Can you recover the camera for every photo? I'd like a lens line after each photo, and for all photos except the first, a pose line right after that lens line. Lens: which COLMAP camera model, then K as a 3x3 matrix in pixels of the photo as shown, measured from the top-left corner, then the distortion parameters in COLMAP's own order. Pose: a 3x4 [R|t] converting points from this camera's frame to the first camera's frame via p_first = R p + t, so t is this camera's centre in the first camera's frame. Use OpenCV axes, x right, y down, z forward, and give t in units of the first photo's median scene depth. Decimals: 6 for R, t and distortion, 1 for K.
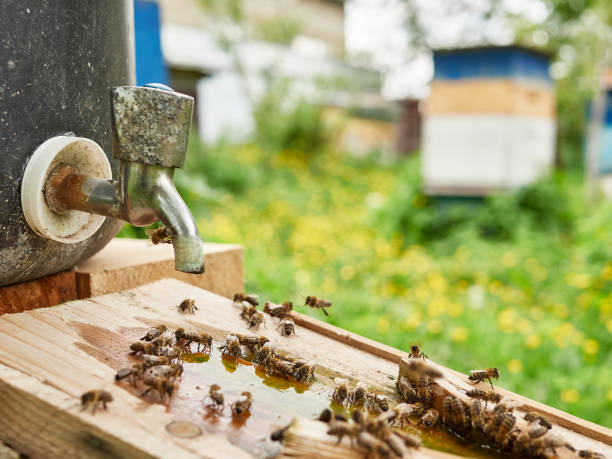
lens RADIAL K [[974.5, 0, 306.0], [0, 974.5, 229.5], [0, 0, 1]] dist [0.011997, 0.097533]
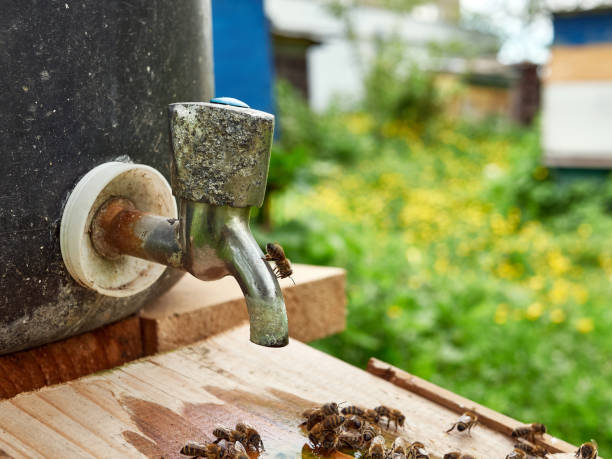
lens RADIAL K [[974.5, 0, 306.0], [0, 974.5, 229.5], [0, 0, 1]] dist [0.011997, 0.097533]
pose [[0.993531, 0.004097, -0.113489, -0.003102], [-0.000019, 0.999355, 0.035907, -0.068853], [0.113563, -0.035673, 0.992890, 0.224713]]
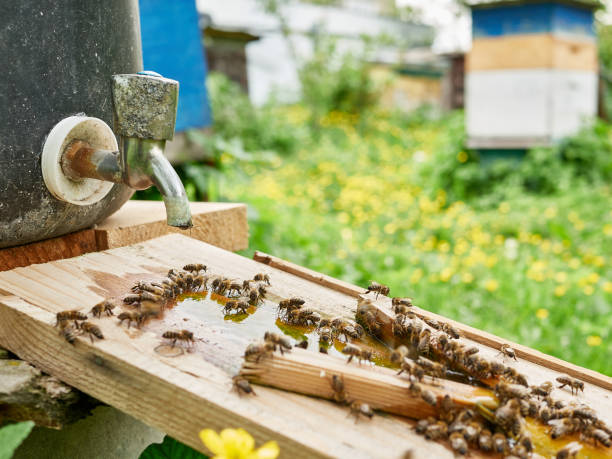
lens RADIAL K [[974.5, 0, 306.0], [0, 974.5, 229.5], [0, 0, 1]] dist [0.011997, 0.097533]
pose [[0.997888, -0.023081, -0.060725, 0.103960], [0.025650, 0.998794, 0.041861, 0.000602], [0.059685, -0.043330, 0.997276, -0.187582]]
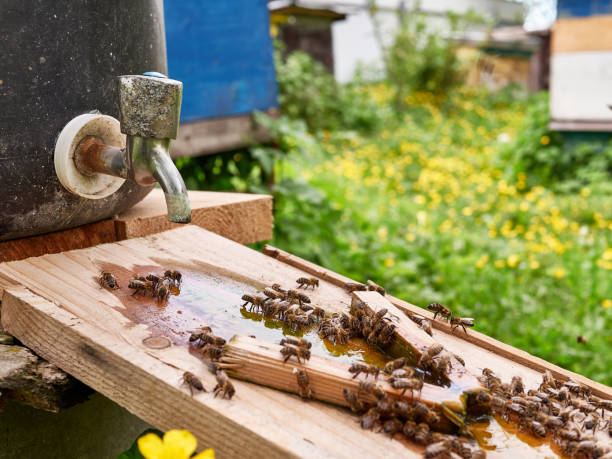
lens RADIAL K [[974.5, 0, 306.0], [0, 974.5, 229.5], [0, 0, 1]] dist [0.011997, 0.097533]
pose [[0.988089, -0.000808, -0.153882, 0.220807], [0.010751, 0.997905, 0.063795, -0.023807], [0.153508, -0.064690, 0.986028, -0.207679]]
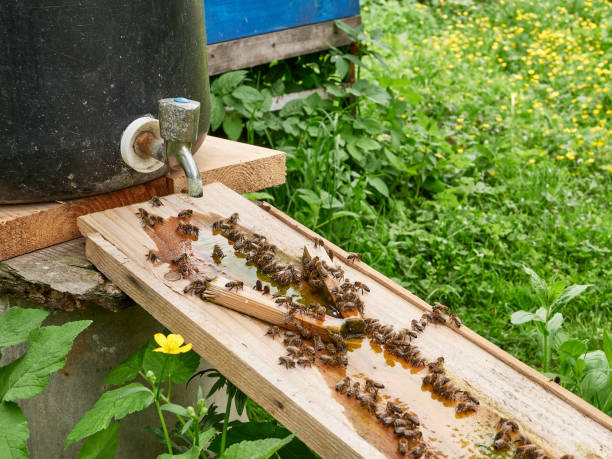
lens RADIAL K [[985.9, 0, 306.0], [0, 985.9, 229.5], [0, 0, 1]] dist [0.036943, 0.061088]
pose [[0.956205, 0.075677, -0.282746, 0.622146], [-0.010932, 0.974557, 0.223872, -0.317531], [0.292494, -0.210976, 0.932704, -0.766393]]
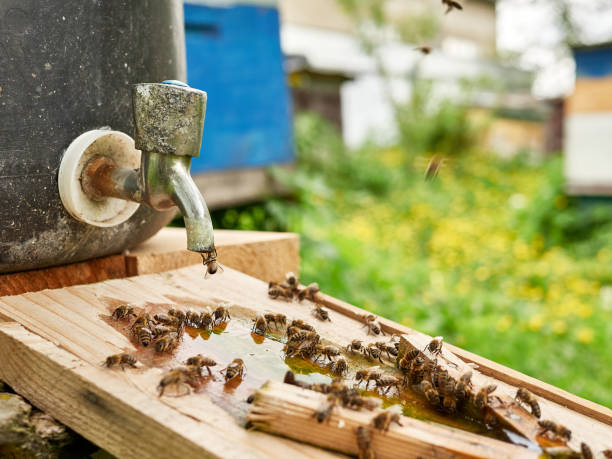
lens RADIAL K [[974.5, 0, 306.0], [0, 974.5, 229.5], [0, 0, 1]] dist [0.011997, 0.097533]
pose [[0.987001, -0.002078, -0.160699, 0.160514], [0.001379, 0.999989, -0.004465, 0.022310], [0.160706, 0.004186, 0.986993, -0.055731]]
